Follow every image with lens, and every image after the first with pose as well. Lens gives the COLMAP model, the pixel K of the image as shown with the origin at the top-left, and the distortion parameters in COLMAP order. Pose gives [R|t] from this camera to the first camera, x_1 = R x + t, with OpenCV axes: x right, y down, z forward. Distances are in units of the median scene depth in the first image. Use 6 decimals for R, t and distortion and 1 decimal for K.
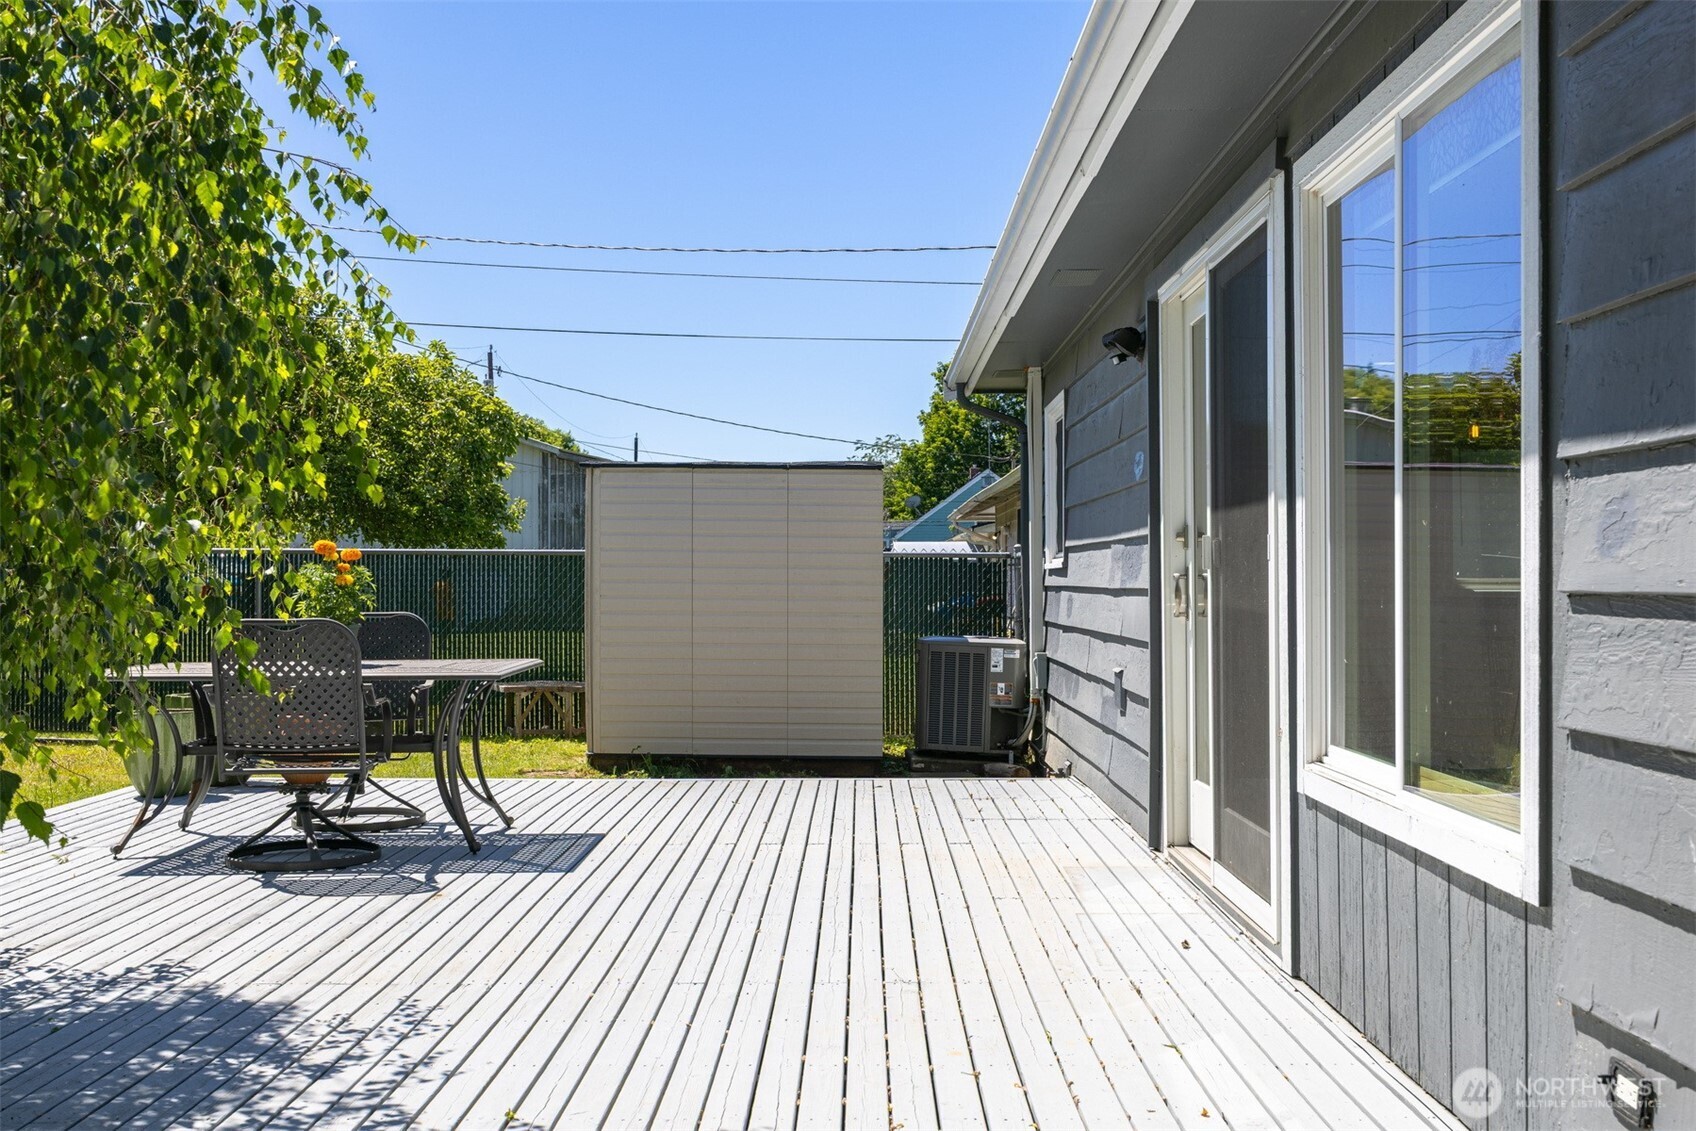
lens RADIAL K [[1769.6, 0, 847.6], [0, 1769.6, 564.4], [0, 0, 1]] dist [-0.009580, 0.000000]
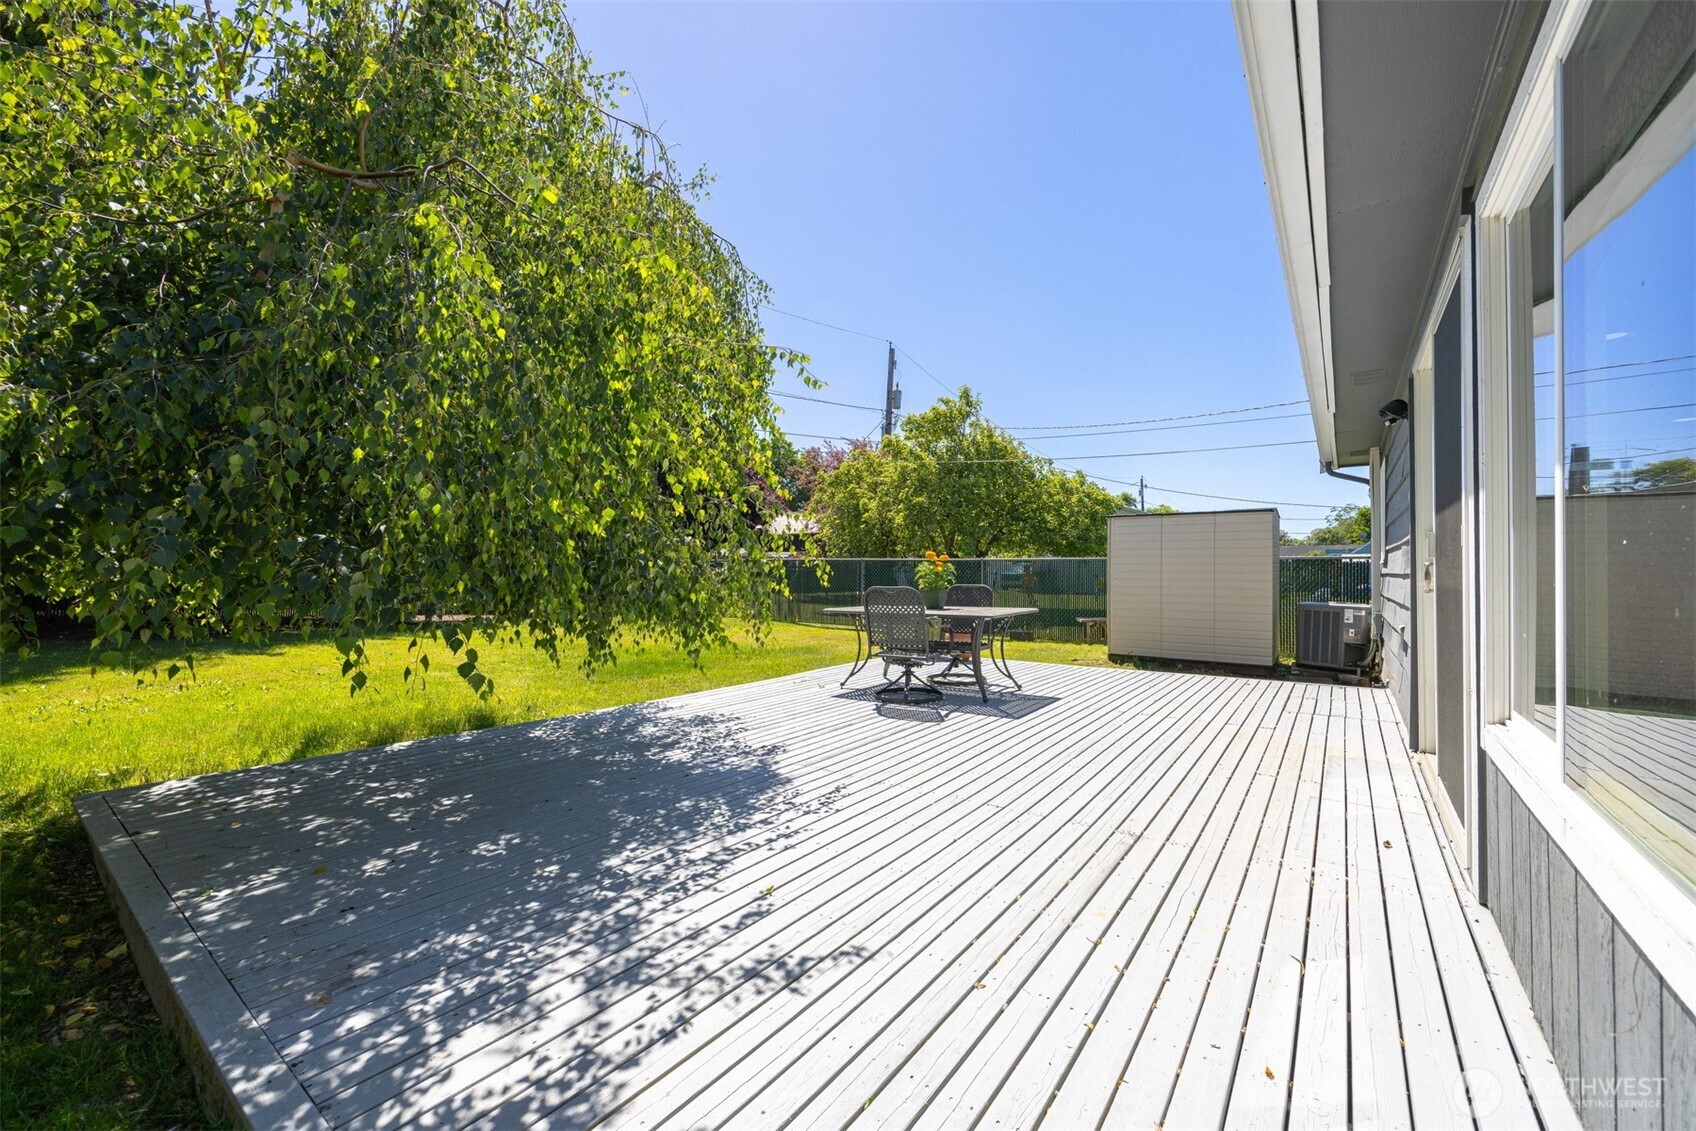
lens RADIAL K [[678.1, 0, 849.3], [0, 678.1, 570.7], [0, 0, 1]] dist [-0.000850, 0.000388]
pose [[0.814683, -0.002508, -0.579902, 0.072120], [0.005228, 0.999982, 0.003020, 0.004458], [0.579883, -0.005492, 0.814681, 0.165432]]
